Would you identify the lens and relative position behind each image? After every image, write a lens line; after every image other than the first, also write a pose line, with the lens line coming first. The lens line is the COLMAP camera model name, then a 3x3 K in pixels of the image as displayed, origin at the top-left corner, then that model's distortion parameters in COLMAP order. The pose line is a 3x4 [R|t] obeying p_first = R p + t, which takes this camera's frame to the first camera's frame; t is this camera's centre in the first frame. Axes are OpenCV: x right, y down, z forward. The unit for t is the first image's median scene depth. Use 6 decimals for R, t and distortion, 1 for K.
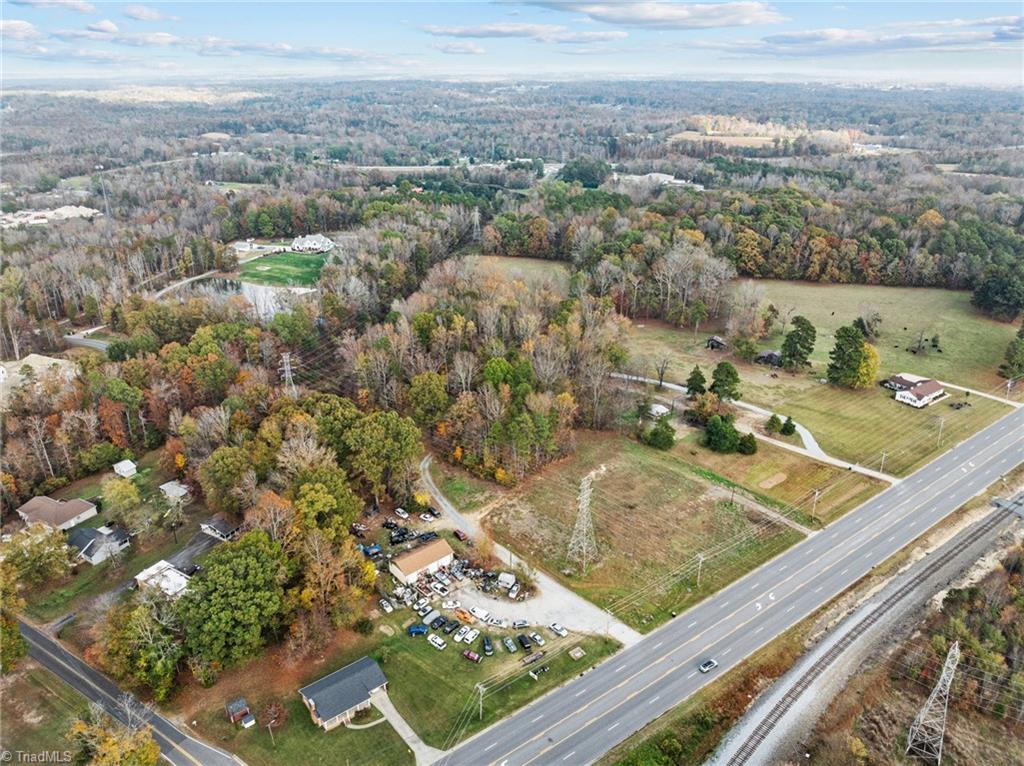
lens RADIAL K [[718.2, 0, 513.3], [0, 718.2, 383.8], [0, 0, 1]] dist [-0.003874, 0.007085]
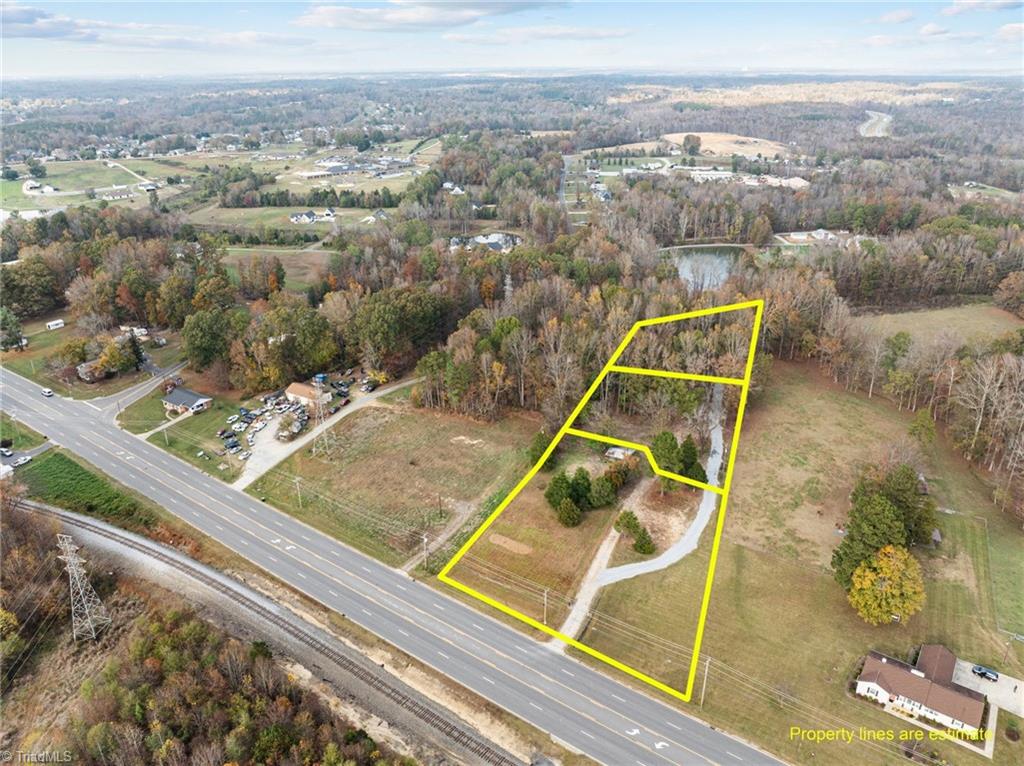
lens RADIAL K [[718.2, 0, 513.7], [0, 718.2, 382.2], [0, 0, 1]] dist [-0.003874, 0.007085]
pose [[0.296608, 0.369437, -0.880647, 1.228584], [-0.369178, 0.894812, 0.251037, -0.278961], [0.880756, 0.250656, 0.401797, 0.786854]]
